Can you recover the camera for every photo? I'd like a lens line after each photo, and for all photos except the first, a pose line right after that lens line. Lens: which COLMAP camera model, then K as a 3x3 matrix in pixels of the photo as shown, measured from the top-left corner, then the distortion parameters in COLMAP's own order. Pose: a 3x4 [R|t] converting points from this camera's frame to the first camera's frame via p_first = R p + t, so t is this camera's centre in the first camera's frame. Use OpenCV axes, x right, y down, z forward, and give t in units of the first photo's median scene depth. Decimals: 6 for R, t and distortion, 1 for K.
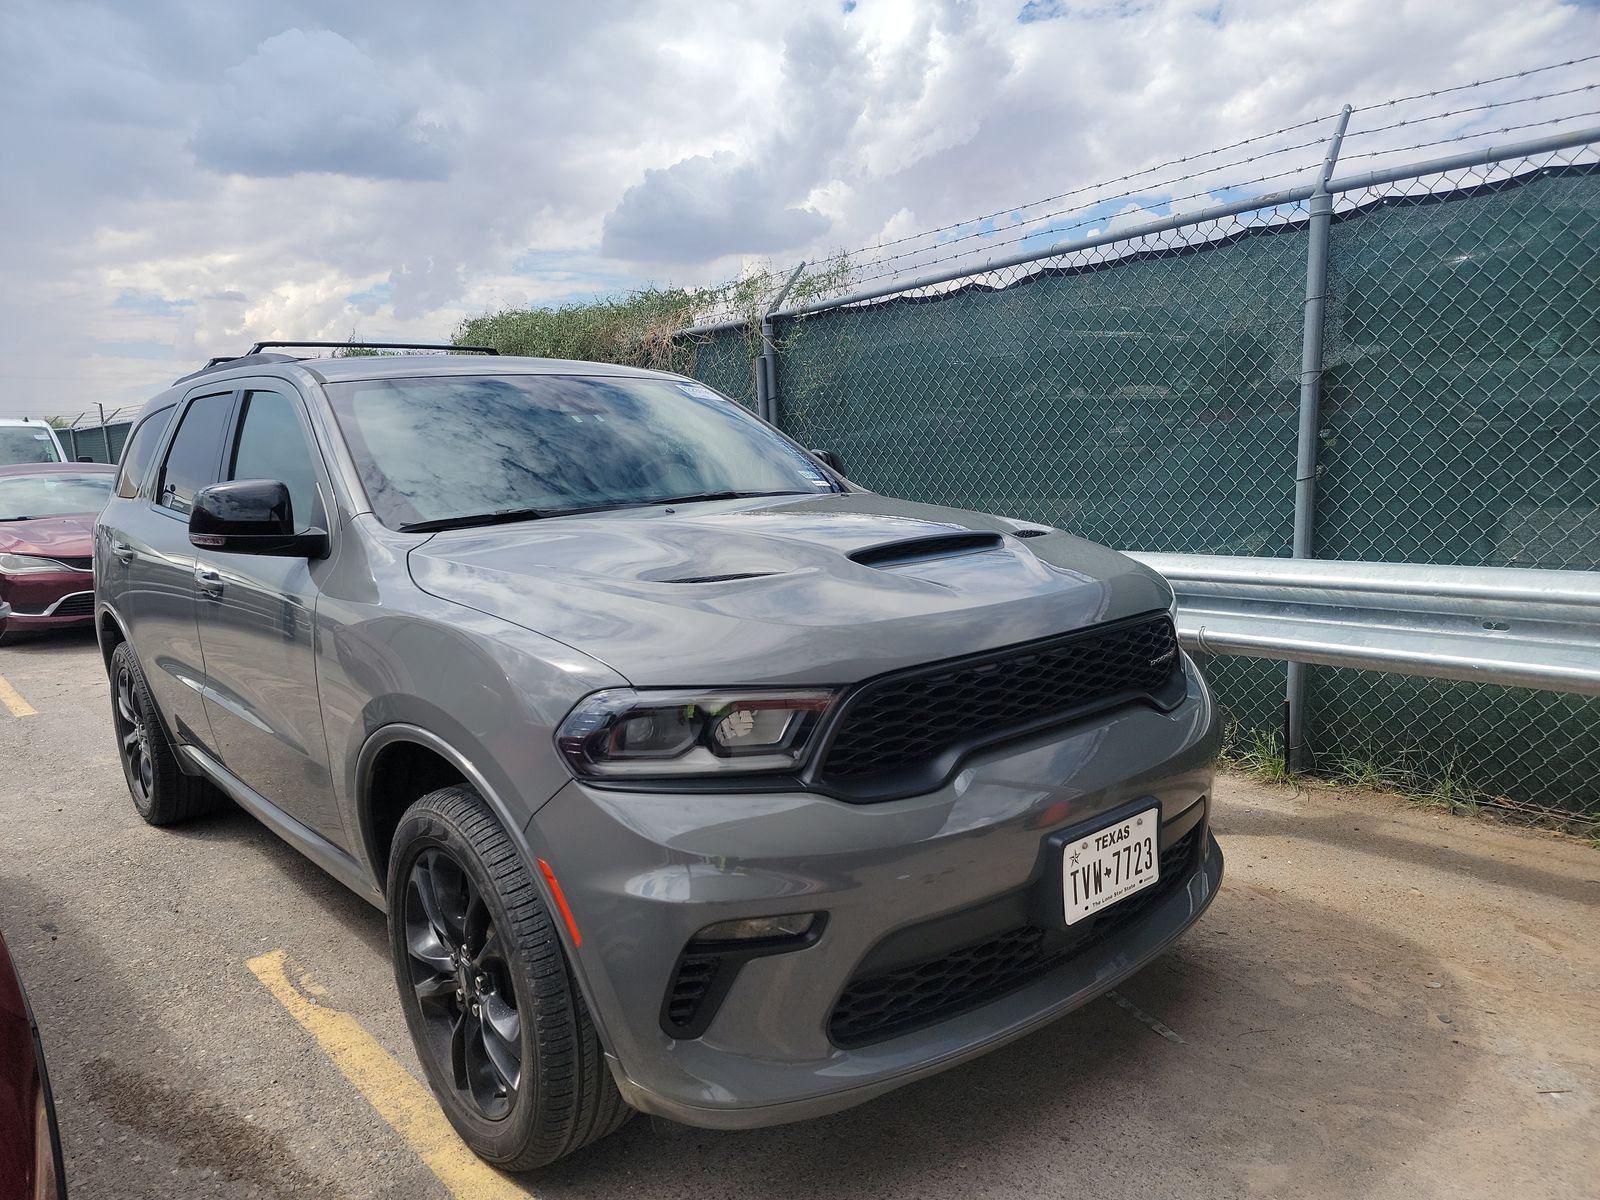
lens RADIAL K [[1136.2, 0, 803.9], [0, 1136.2, 627.4], [0, 0, 1]] dist [0.074100, -0.052007]
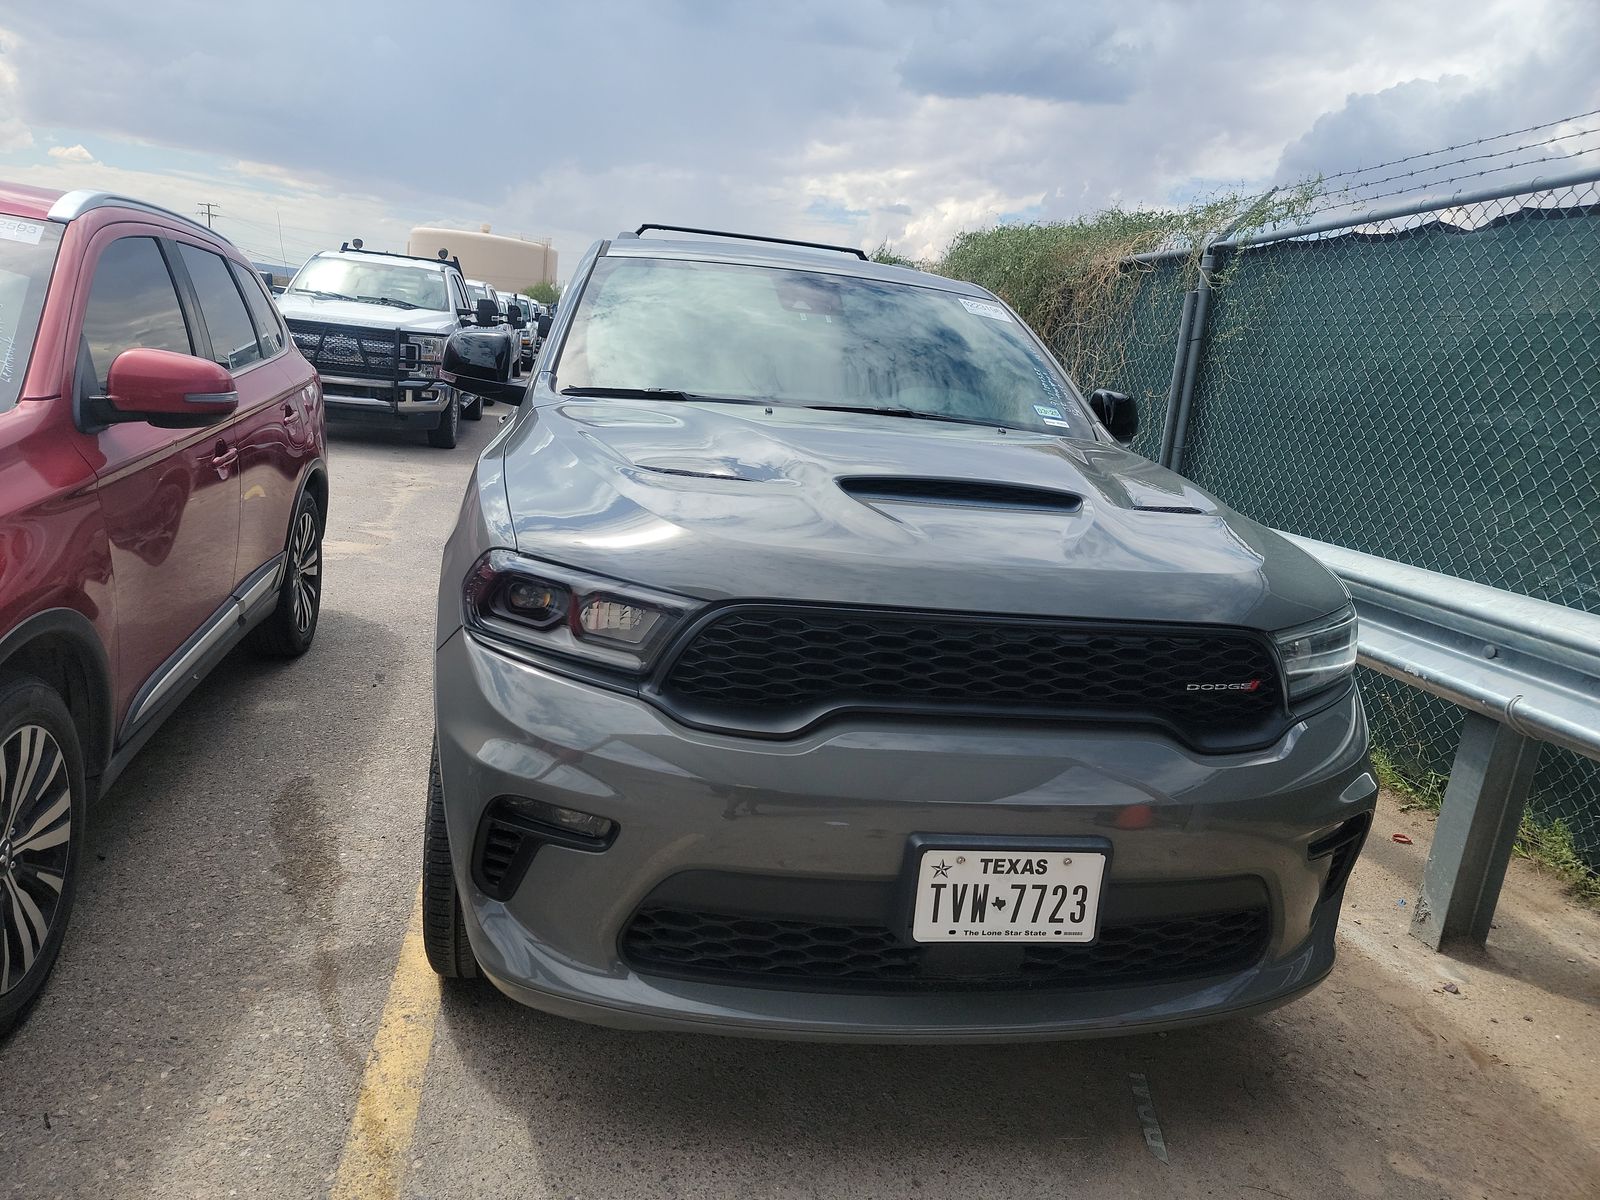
lens RADIAL K [[1142.6, 0, 776.3], [0, 1142.6, 600.6], [0, 0, 1]] dist [0.077772, -0.061933]
pose [[0.856327, 0.231719, -0.461530, 0.443866], [-0.215546, 0.972491, 0.088329, -0.038052], [0.469301, 0.023842, 0.882716, 0.171787]]
